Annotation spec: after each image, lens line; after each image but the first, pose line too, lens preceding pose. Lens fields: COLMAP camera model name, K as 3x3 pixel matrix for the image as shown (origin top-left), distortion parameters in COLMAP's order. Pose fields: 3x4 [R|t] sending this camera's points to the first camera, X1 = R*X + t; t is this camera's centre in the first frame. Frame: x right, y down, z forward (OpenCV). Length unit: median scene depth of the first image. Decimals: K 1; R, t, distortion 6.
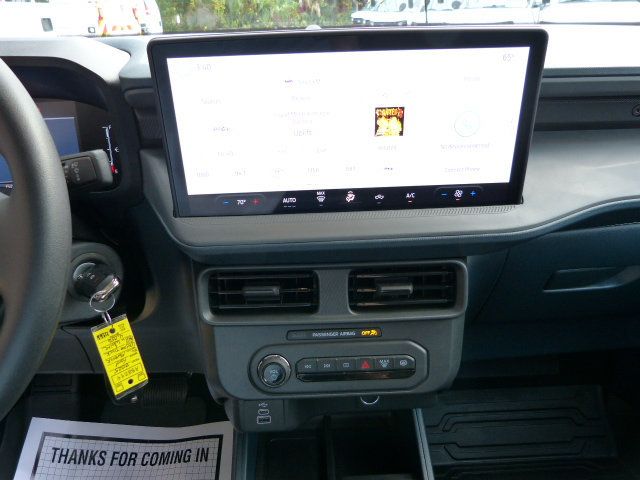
lens RADIAL K [[482.8, 0, 320.5], [0, 482.8, 239.9], [0, 0, 1]] dist [-0.040025, 0.032056]
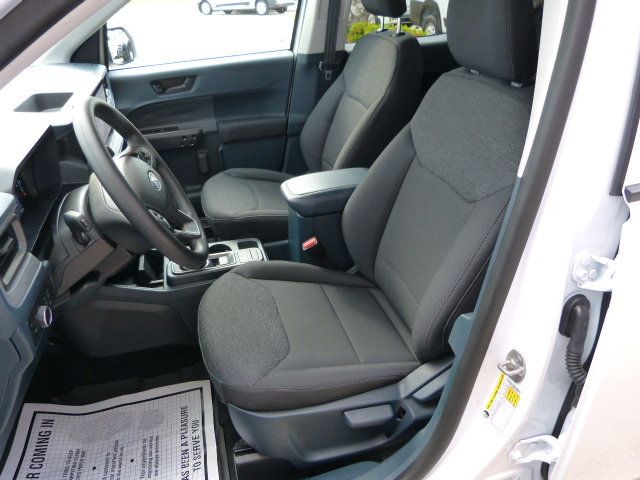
lens RADIAL K [[482.8, 0, 318.9], [0, 482.8, 235.2], [0, 0, 1]] dist [-0.040025, 0.032056]
pose [[-0.233488, -0.440762, 0.866725, -2.645440], [0.448207, 0.742234, 0.498196, -0.498386], [-0.862899, 0.504795, 0.024250, 0.141152]]
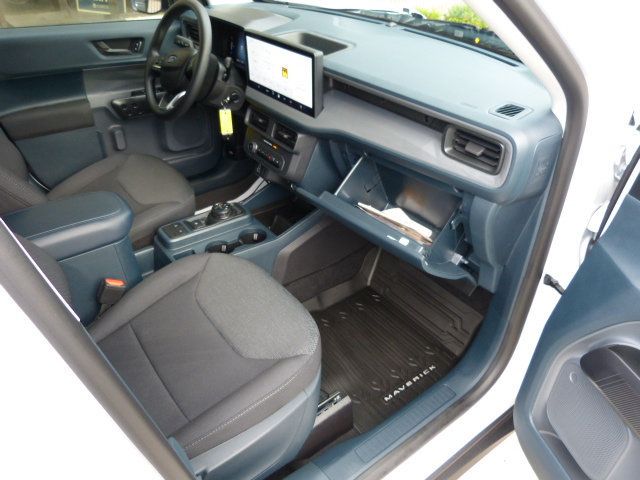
lens RADIAL K [[482.8, 0, 316.5], [0, 482.8, 241.4], [0, 0, 1]] dist [-0.040025, 0.032056]
pose [[0.528547, 0.490511, -0.692847, 2.411680], [-0.375280, 0.867094, 0.327586, -0.335844], [0.761448, 0.086867, 0.642379, -0.552358]]
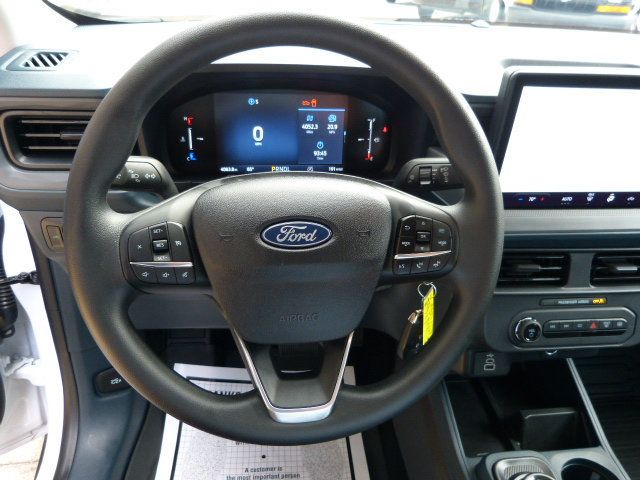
lens RADIAL K [[462.7, 0, 324.5], [0, 462.7, 243.0], [0, 0, 1]] dist [-0.044919, 0.006216]
pose [[0.995381, 0.023456, 0.093094, -0.755003], [-0.032328, 0.994955, 0.094973, -0.056166], [-0.090397, -0.097544, 0.991117, -0.137402]]
